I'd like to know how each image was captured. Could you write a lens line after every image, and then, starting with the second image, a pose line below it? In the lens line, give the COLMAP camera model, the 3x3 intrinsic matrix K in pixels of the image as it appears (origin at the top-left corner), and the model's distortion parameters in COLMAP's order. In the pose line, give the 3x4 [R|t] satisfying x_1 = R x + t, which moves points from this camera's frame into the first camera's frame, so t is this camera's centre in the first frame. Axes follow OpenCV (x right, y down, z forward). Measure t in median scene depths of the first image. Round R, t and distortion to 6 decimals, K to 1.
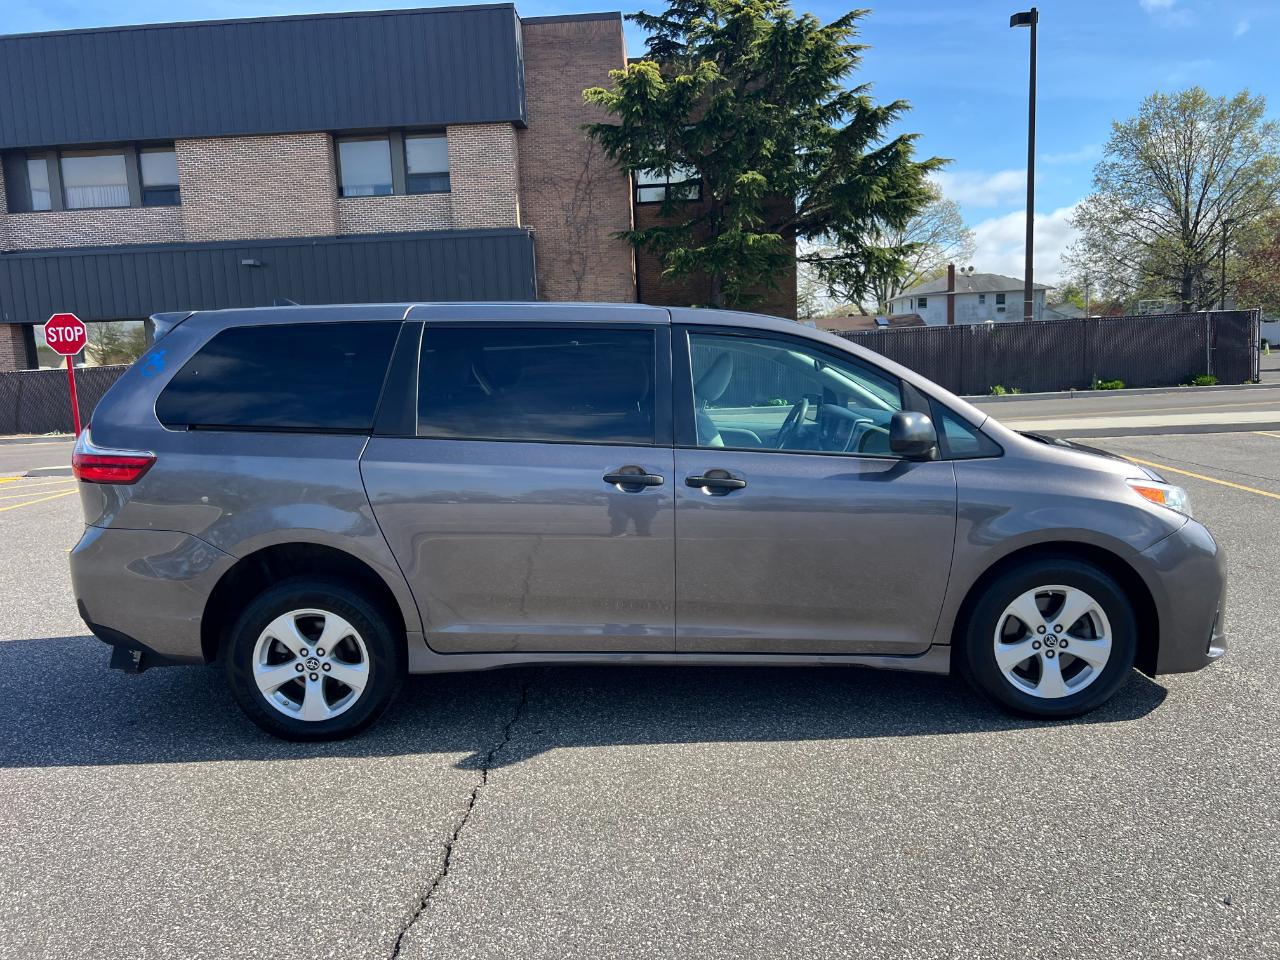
lens RADIAL K [[963.5, 0, 636.1], [0, 963.5, 477.1], [0, 0, 1]] dist [0.049283, -0.069162]
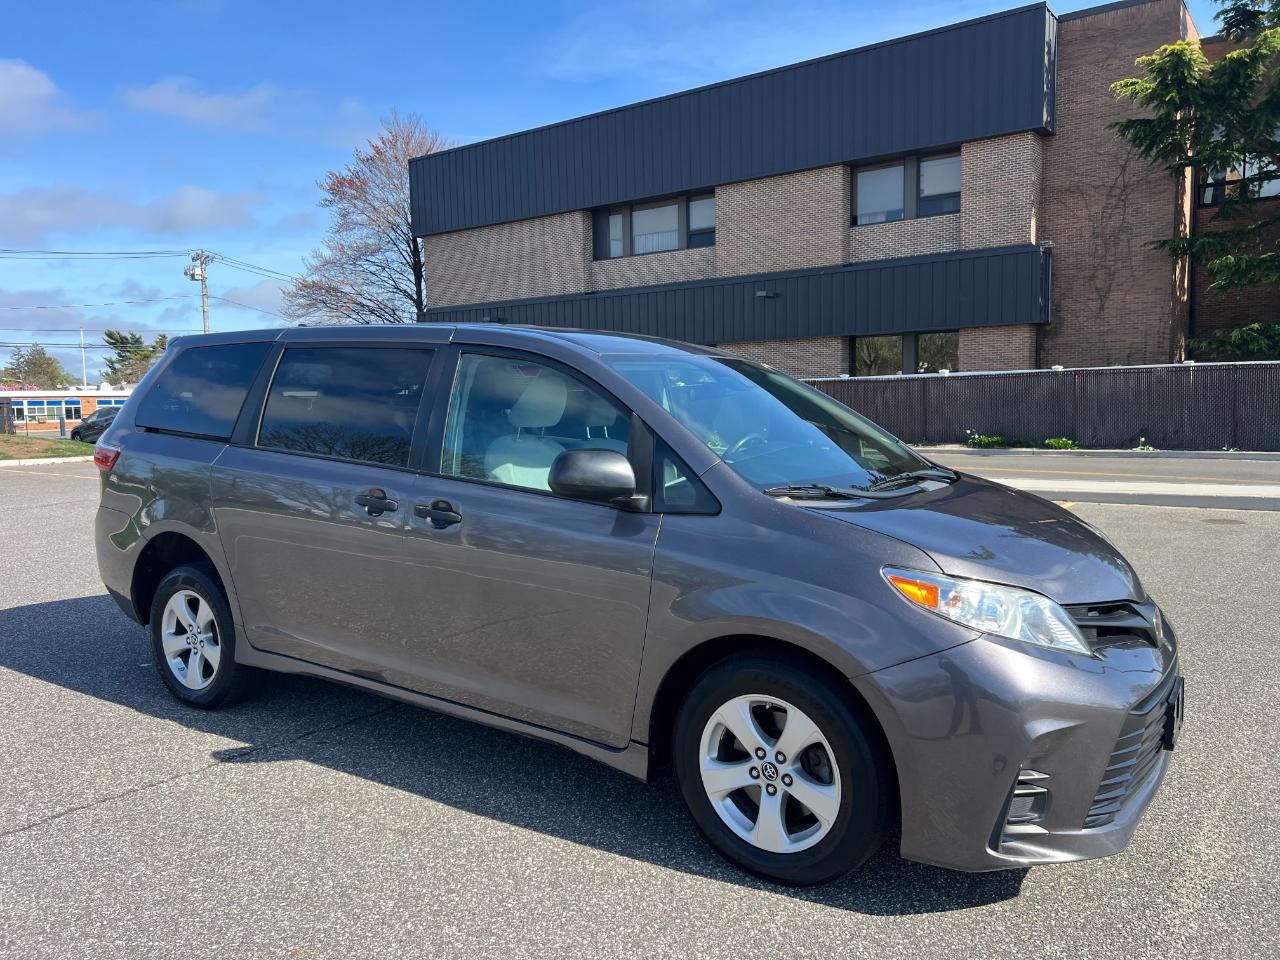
lens RADIAL K [[963.5, 0, 636.1], [0, 963.5, 477.1], [0, 0, 1]] dist [0.049283, -0.069162]
pose [[0.827903, 0.070430, -0.556432, 0.096474], [-0.085372, 0.996349, -0.000911, -0.005833], [0.554336, 0.048259, 0.830893, 0.042308]]
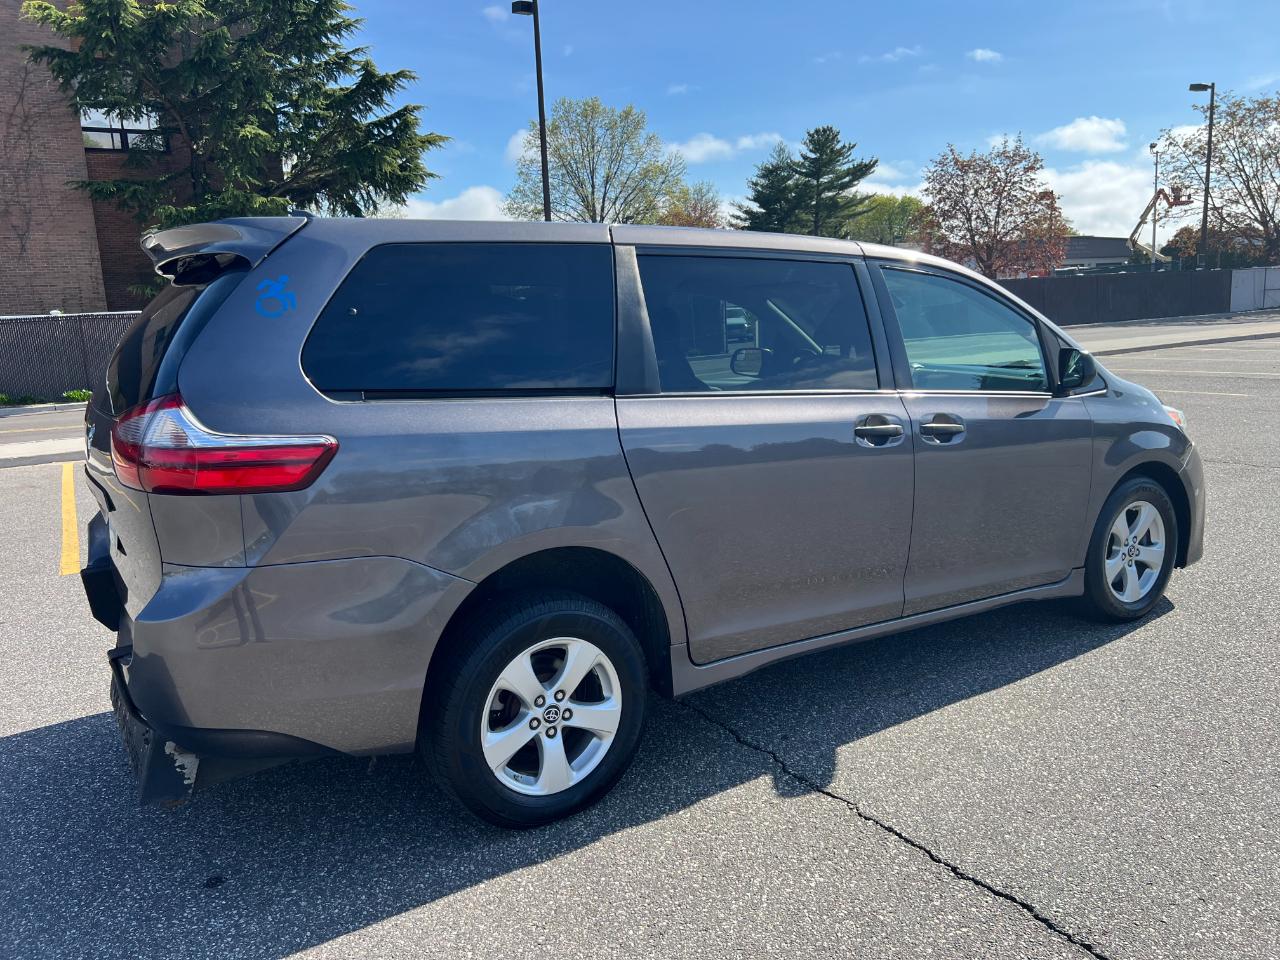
lens RADIAL K [[968.1, 0, 650.2], [0, 968.1, 464.2], [0, 0, 1]] dist [0.050054, -0.069618]
pose [[0.833294, -0.080121, 0.546994, -0.086203], [0.076706, 0.996628, 0.029127, -0.001218], [-0.547483, 0.017687, 0.836630, 0.045804]]
